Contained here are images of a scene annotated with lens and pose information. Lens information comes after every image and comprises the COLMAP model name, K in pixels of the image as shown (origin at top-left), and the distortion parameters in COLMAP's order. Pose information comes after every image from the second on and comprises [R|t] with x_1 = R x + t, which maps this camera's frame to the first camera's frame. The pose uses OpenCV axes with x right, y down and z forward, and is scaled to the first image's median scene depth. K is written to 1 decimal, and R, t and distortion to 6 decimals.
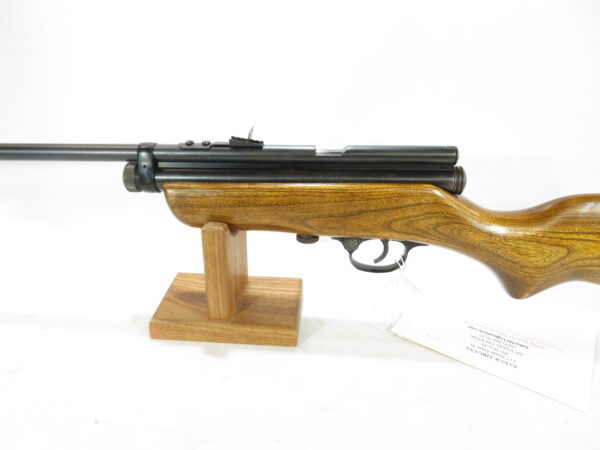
lens RADIAL K [[429.6, 0, 300.0], [0, 429.6, 225.0], [0, 0, 1]] dist [-0.001942, -0.005693]
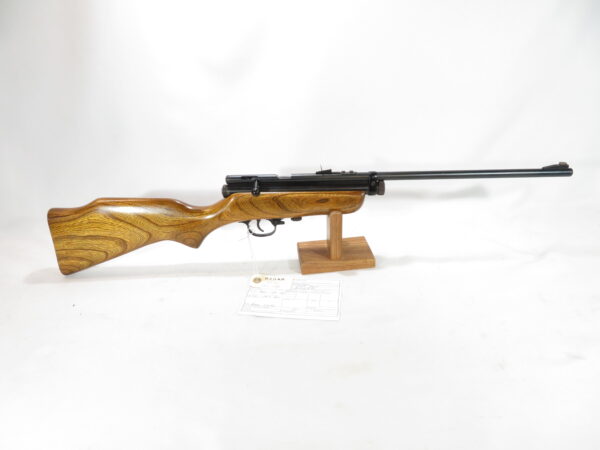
lens RADIAL K [[429.6, 0, 300.0], [0, 429.6, 225.0], [0, 0, 1]] dist [-0.001942, -0.005693]
pose [[0.953109, -0.086495, 0.290002, -1.007099], [0.079844, 0.996203, 0.034712, -0.023412], [-0.291903, -0.009929, 0.956396, -0.943424]]
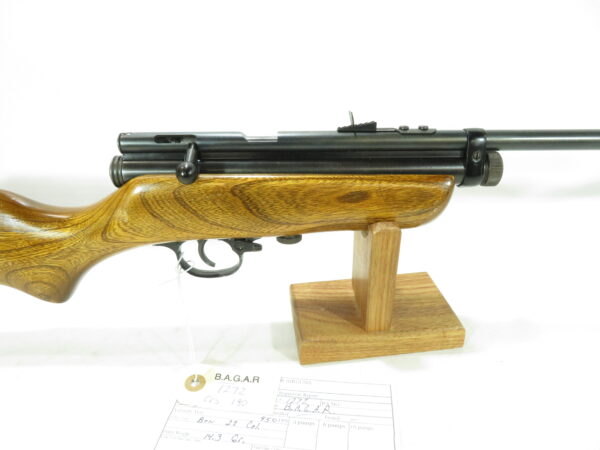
lens RADIAL K [[429.6, 0, 300.0], [0, 429.6, 225.0], [0, 0, 1]] dist [-0.001942, -0.005693]
pose [[0.948183, -0.075857, 0.308538, -0.657081], [0.067315, 0.996998, 0.038250, -0.044605], [-0.310513, -0.015499, 0.950443, 0.240785]]
